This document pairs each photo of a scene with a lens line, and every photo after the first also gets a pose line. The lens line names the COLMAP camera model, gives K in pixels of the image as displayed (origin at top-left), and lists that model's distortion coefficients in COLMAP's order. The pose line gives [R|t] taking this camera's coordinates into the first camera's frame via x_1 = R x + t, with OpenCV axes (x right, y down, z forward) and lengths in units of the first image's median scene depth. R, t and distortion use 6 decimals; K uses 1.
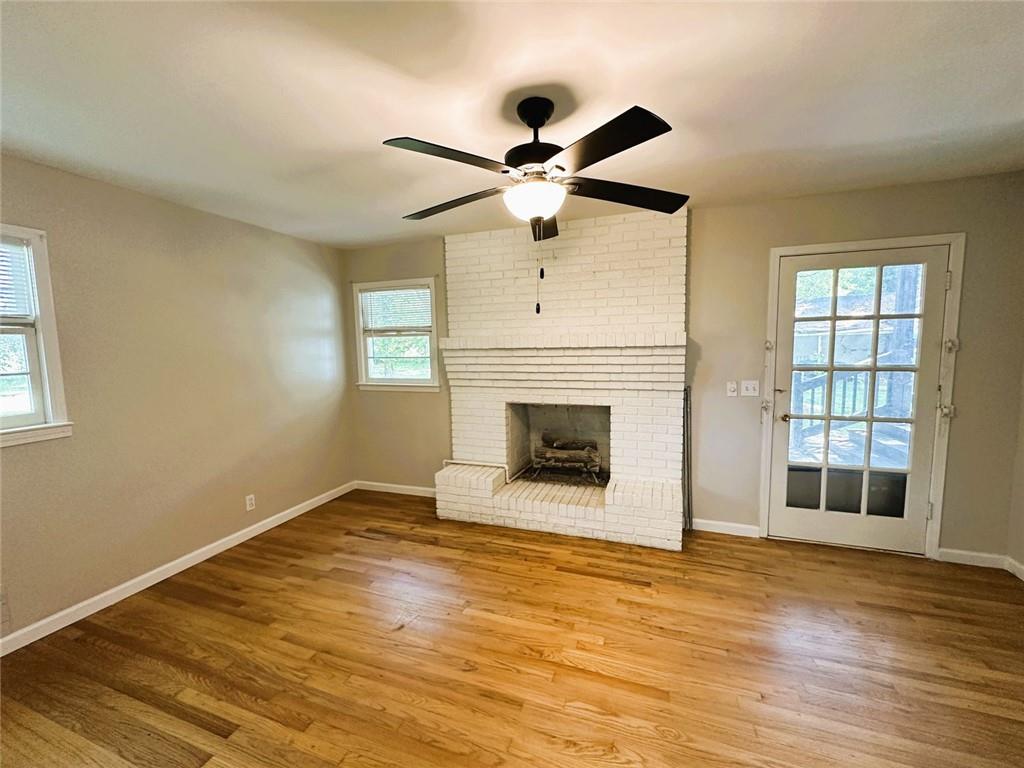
lens RADIAL K [[409.6, 0, 520.1], [0, 409.6, 380.6], [0, 0, 1]] dist [-0.000752, -0.000361]
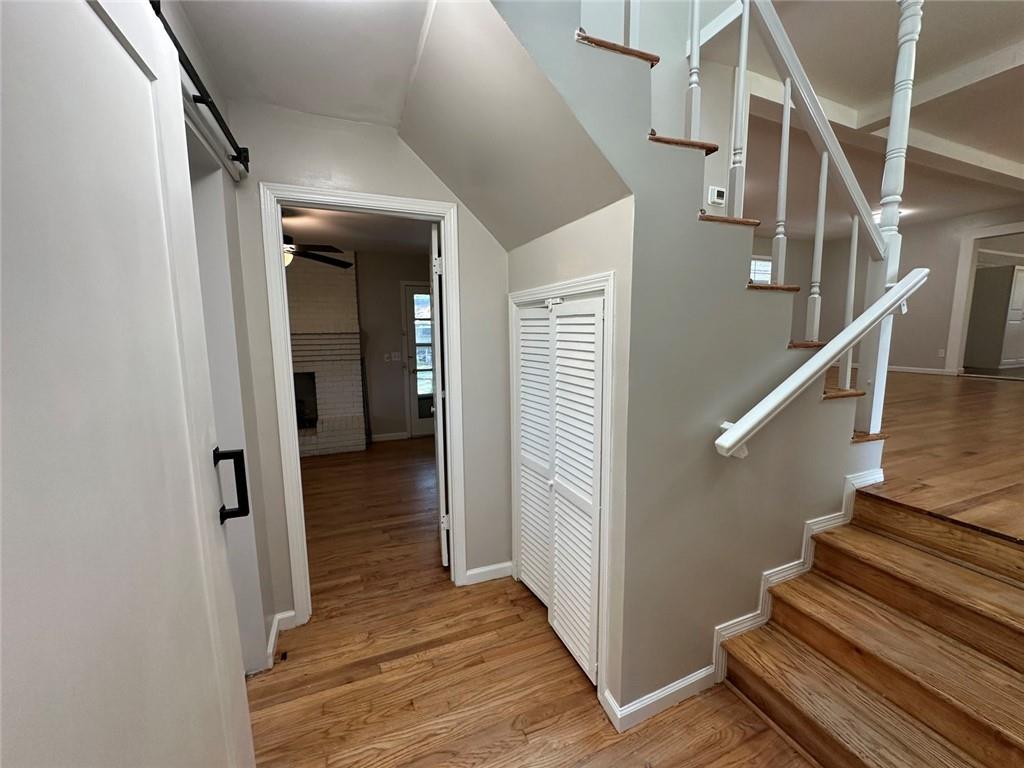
lens RADIAL K [[409.6, 0, 515.3], [0, 409.6, 381.3], [0, 0, 1]] dist [-0.000752, -0.000361]
pose [[0.736465, -0.079205, 0.671823, -0.293446], [0.053220, 0.996828, 0.059180, 0.051510], [-0.674379, -0.007830, 0.738344, -0.733465]]
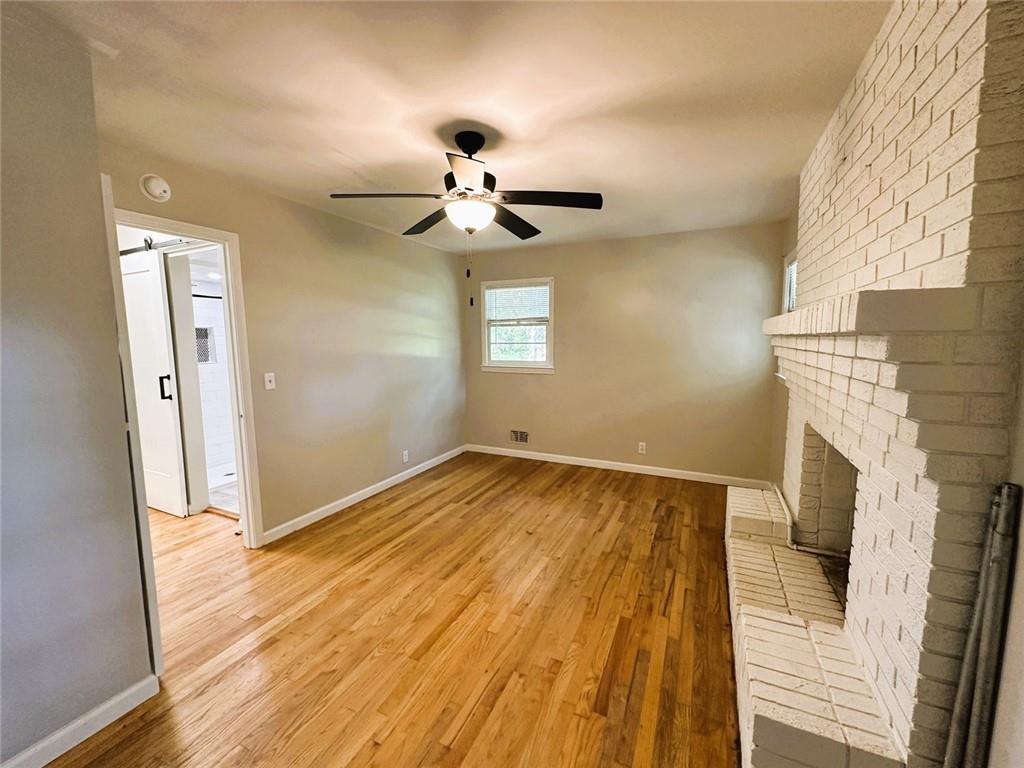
lens RADIAL K [[409.6, 0, 513.3], [0, 409.6, 384.5], [0, 0, 1]] dist [-0.000752, -0.000361]
pose [[-0.104928, 0.128673, -0.986120, 0.789209], [-0.079260, 0.987358, 0.137268, -0.071542], [0.991316, 0.092563, -0.093403, 0.778326]]
